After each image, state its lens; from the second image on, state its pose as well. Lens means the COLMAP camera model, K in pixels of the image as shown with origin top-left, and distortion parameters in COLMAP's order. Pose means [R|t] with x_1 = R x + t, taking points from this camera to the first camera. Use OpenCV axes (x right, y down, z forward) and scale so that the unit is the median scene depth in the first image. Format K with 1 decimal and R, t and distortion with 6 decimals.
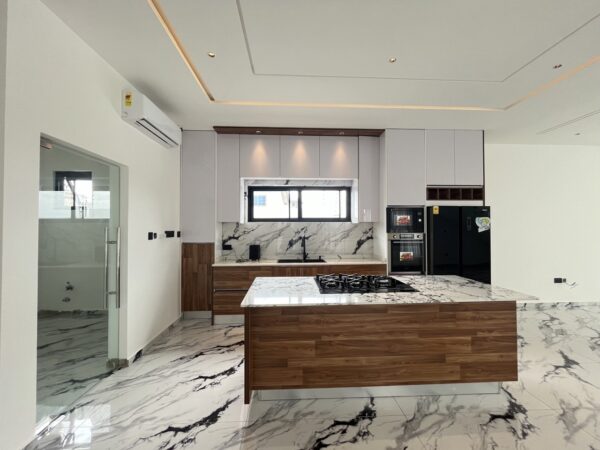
lens RADIAL K [[242.5, 0, 300.0], [0, 242.5, 225.0], [0, 0, 1]] dist [-0.003029, -0.000231]
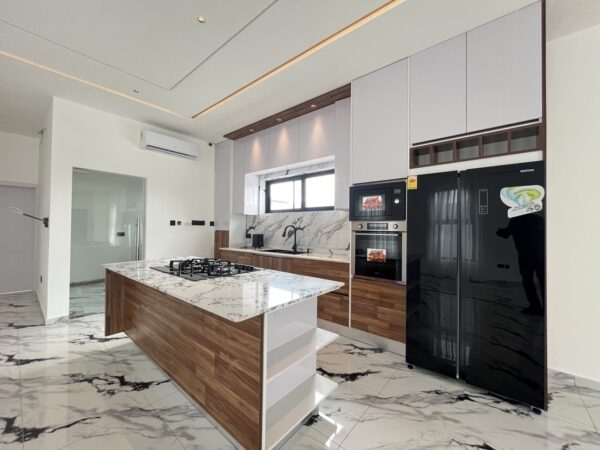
lens RADIAL K [[242.5, 0, 300.0], [0, 242.5, 225.0], [0, 0, 1]] dist [-0.003029, -0.000231]
pose [[0.736486, 0.001138, -0.676452, 0.738694], [-0.002620, 0.999996, -0.001169, 0.044781], [0.676448, 0.002633, 0.736486, 0.346456]]
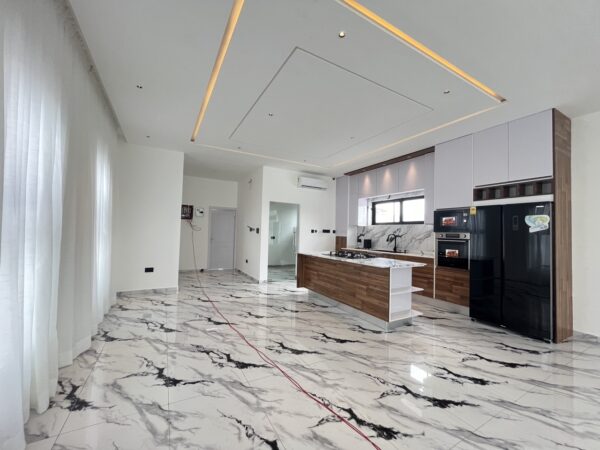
lens RADIAL K [[242.5, 0, 300.0], [0, 242.5, 225.0], [0, 0, 1]] dist [-0.003029, -0.000231]
pose [[0.448610, -0.015219, -0.893598, 1.114679], [-0.012981, 0.999639, -0.023542, 0.032817], [0.893633, 0.022160, 0.448250, -0.123905]]
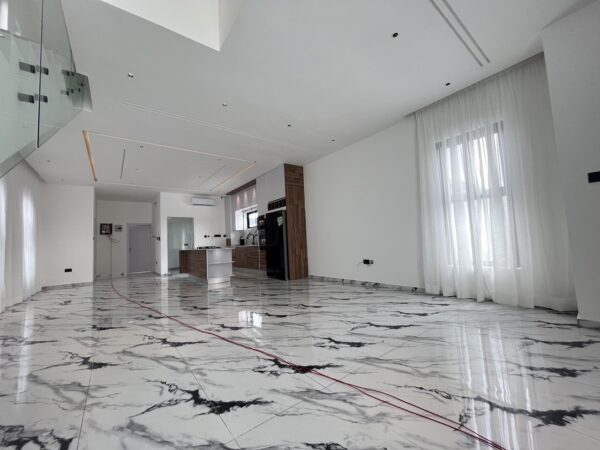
lens RADIAL K [[242.5, 0, 300.0], [0, 242.5, 225.0], [0, 0, 1]] dist [-0.003029, -0.000231]
pose [[0.572839, -0.085228, -0.815225, 2.156294], [0.060716, 0.996259, -0.061491, 0.132108], [0.817416, -0.014273, 0.575871, 0.135604]]
